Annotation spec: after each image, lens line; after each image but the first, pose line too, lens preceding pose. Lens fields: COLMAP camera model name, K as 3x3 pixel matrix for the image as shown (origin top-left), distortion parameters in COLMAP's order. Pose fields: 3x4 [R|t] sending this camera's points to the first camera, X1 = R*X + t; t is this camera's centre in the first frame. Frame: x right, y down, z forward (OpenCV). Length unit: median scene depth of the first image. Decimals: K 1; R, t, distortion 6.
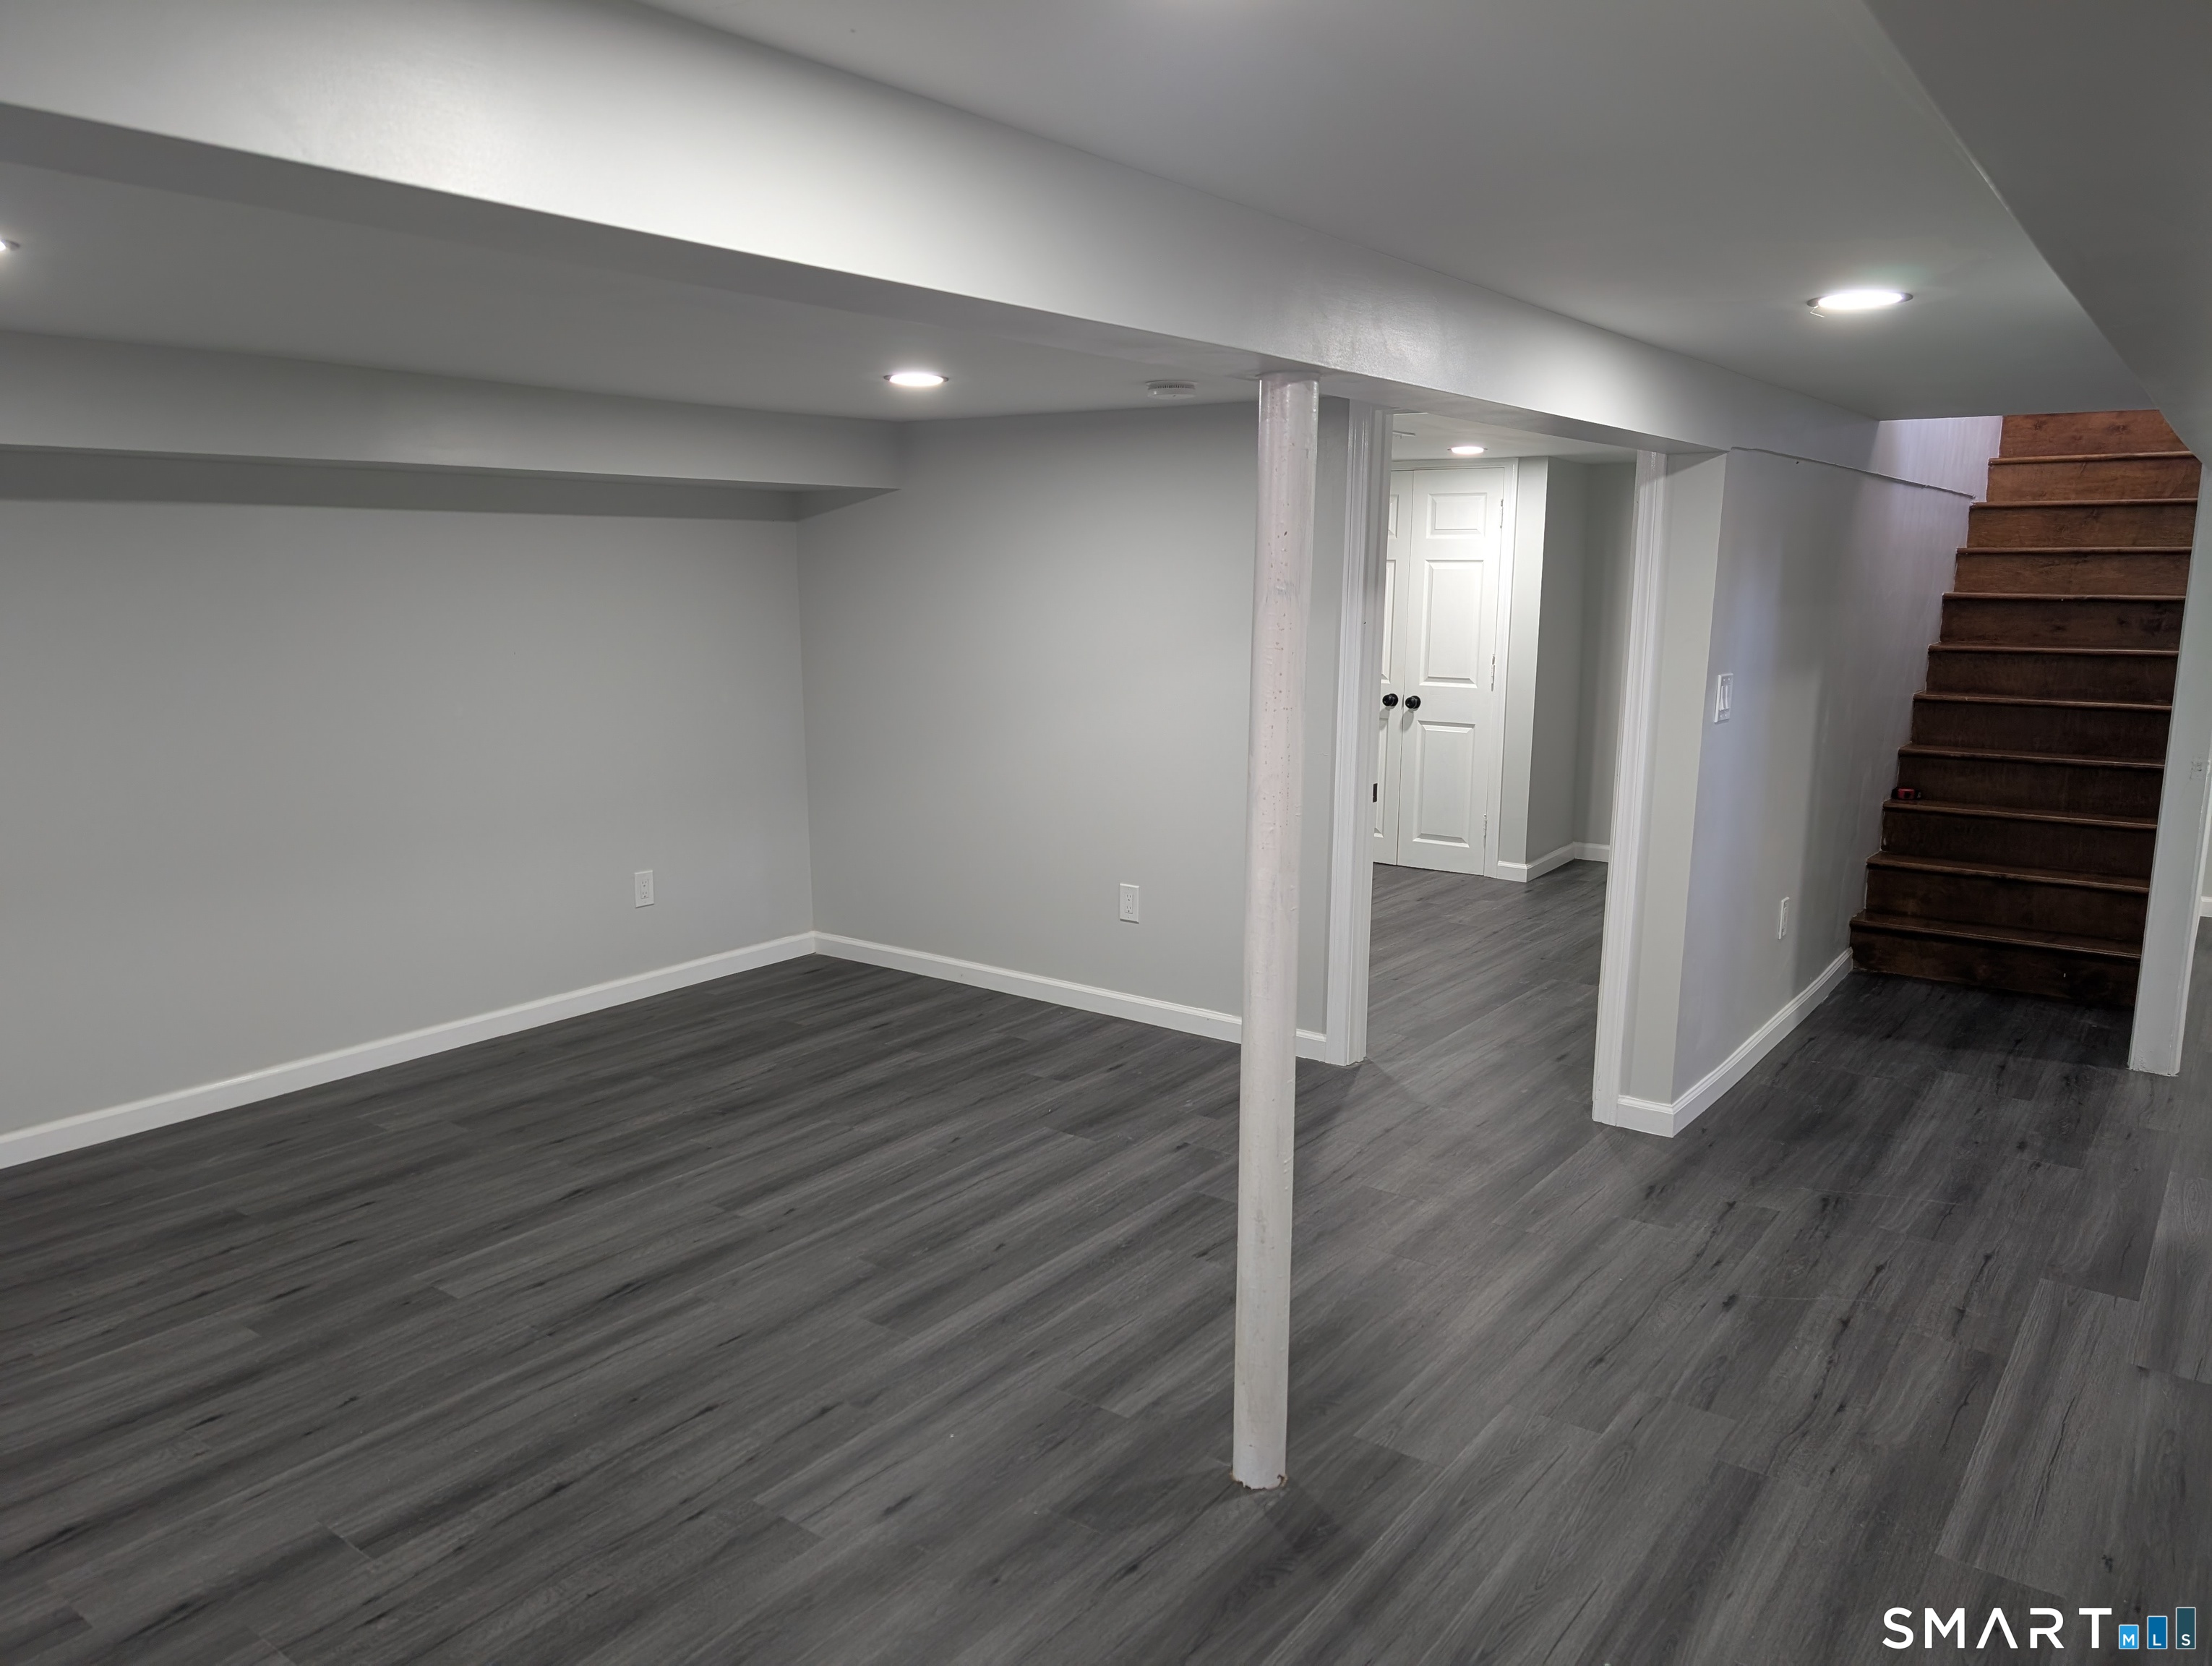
lens RADIAL K [[1618.8, 0, 1094.7], [0, 1618.8, 843.2], [0, 0, 1]] dist [0.029469, -0.028896]
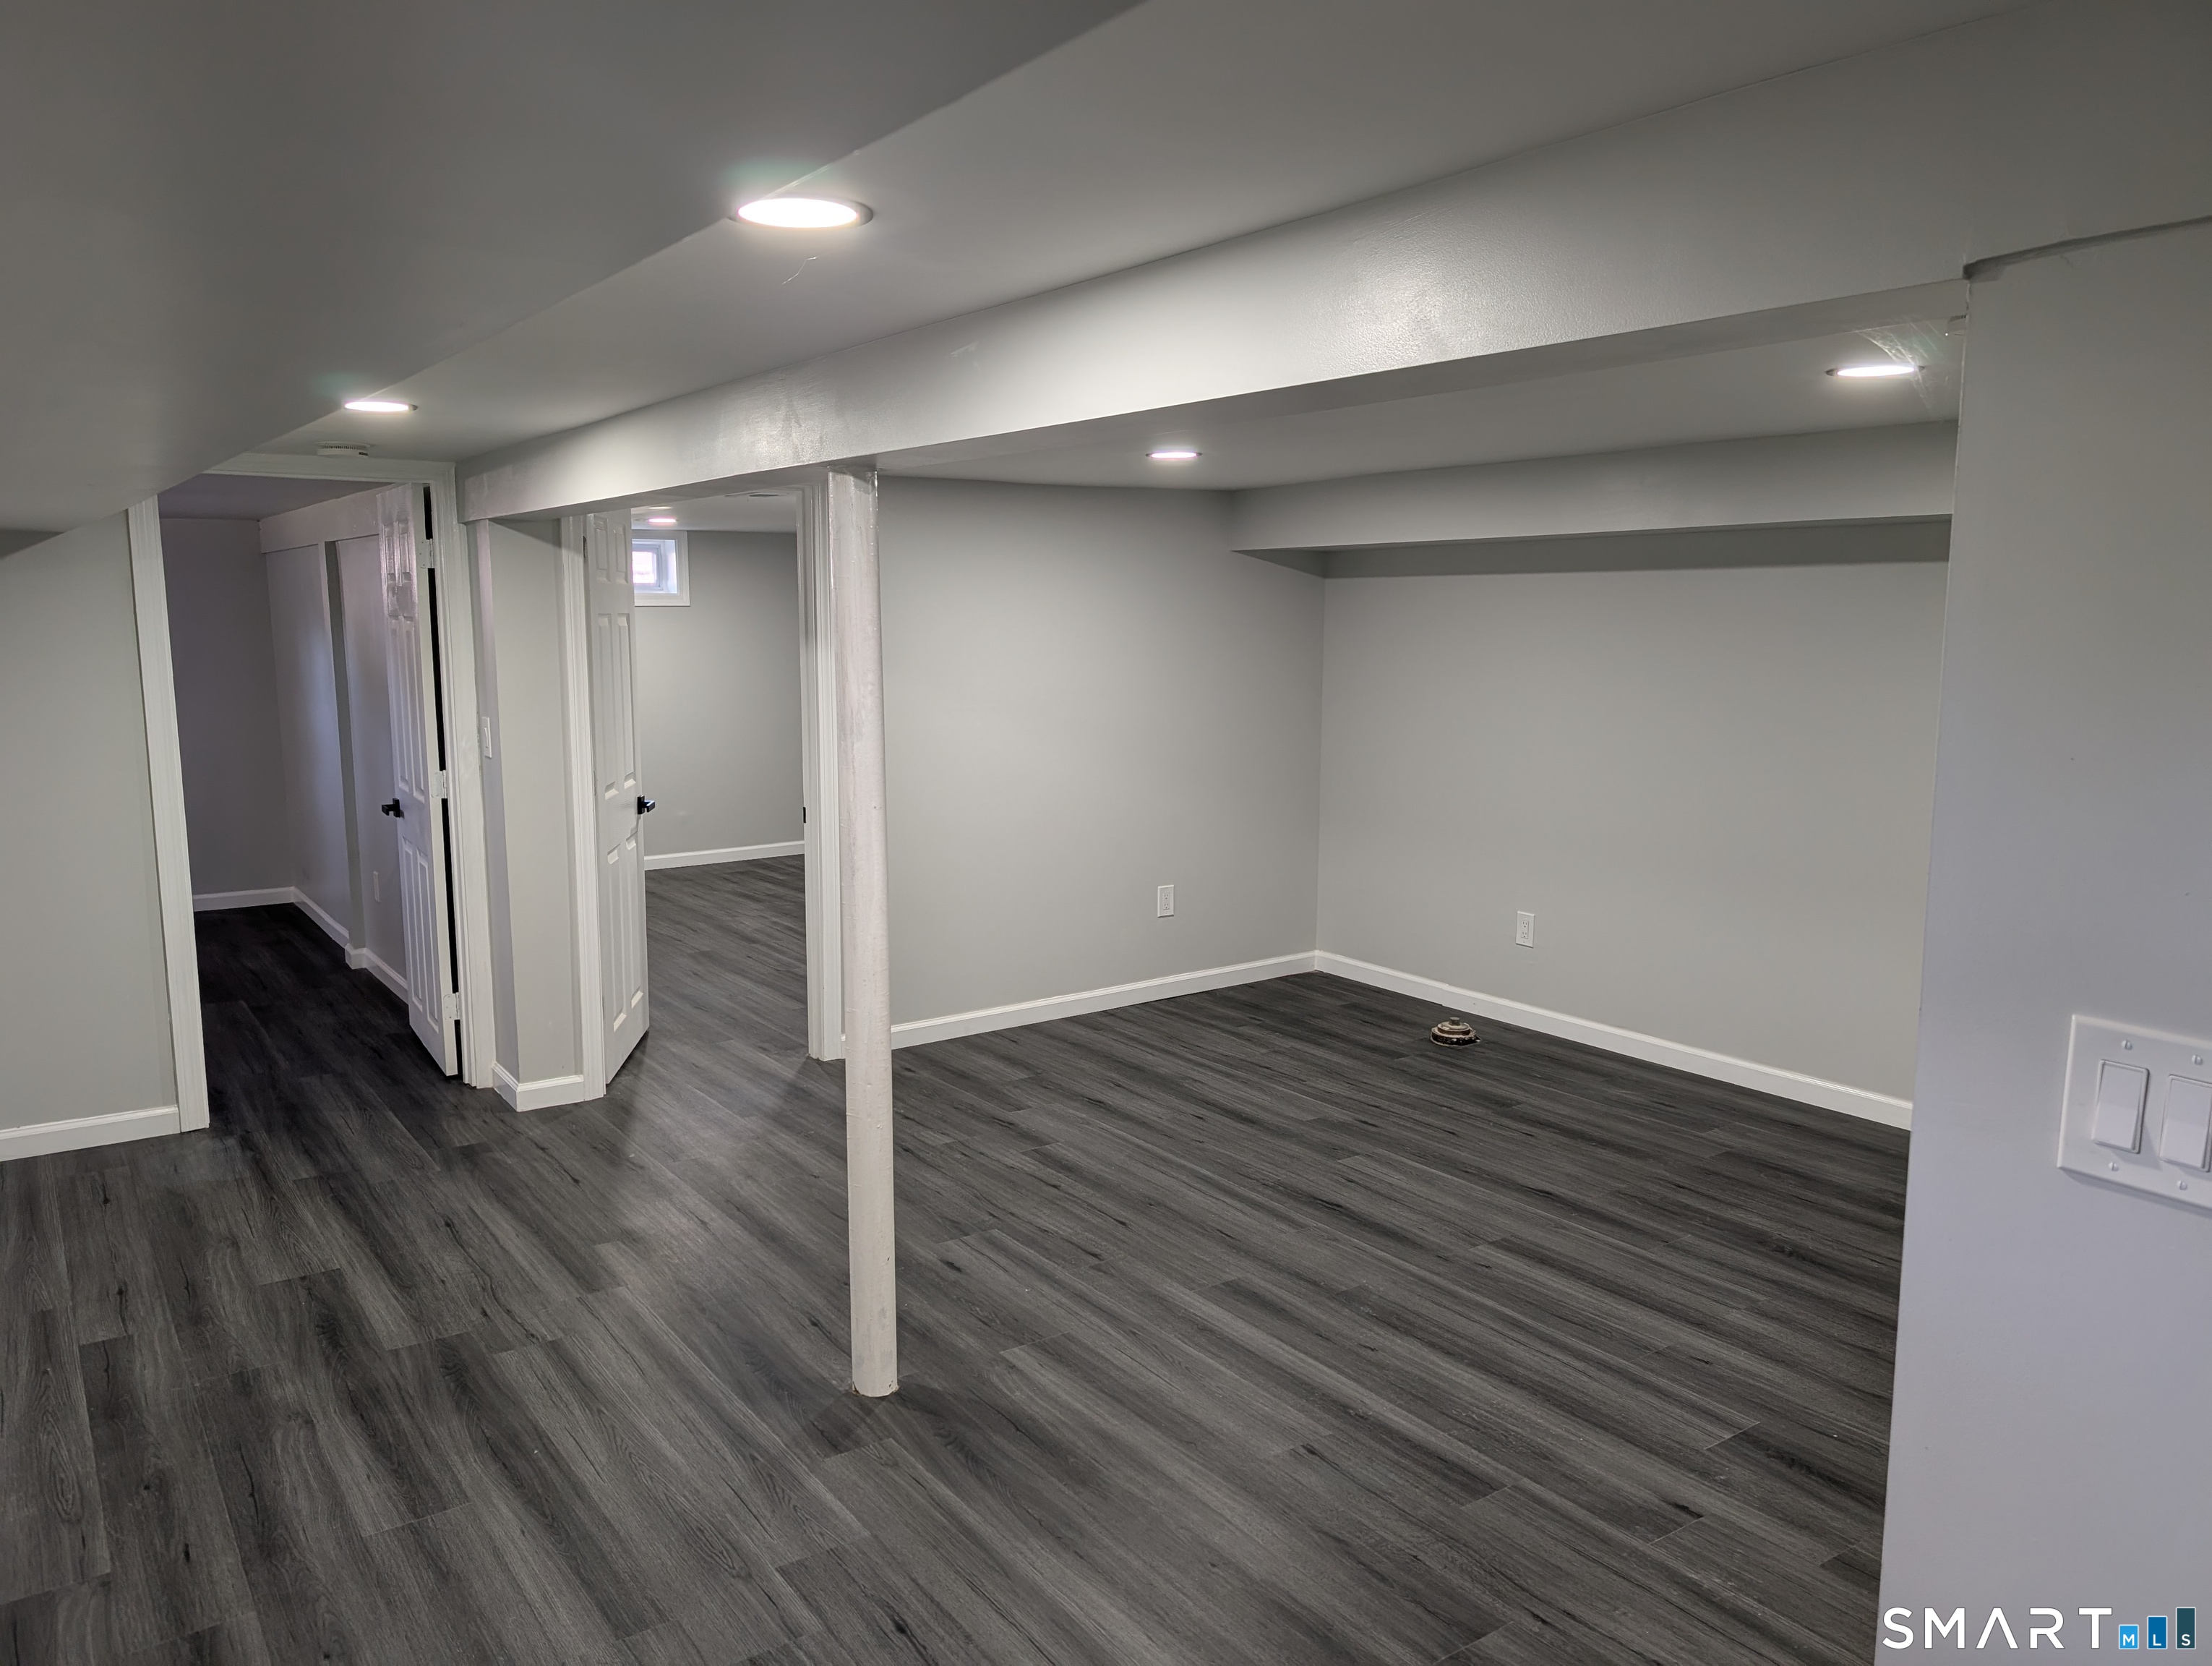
lens RADIAL K [[1618.8, 0, 1094.7], [0, 1618.8, 843.2], [0, 0, 1]] dist [0.029469, -0.028896]
pose [[-0.327881, 0.135968, -0.934883, 0.877704], [-0.161521, 0.966950, 0.197280, -0.204990], [0.930809, 0.215687, -0.295082, 1.119466]]
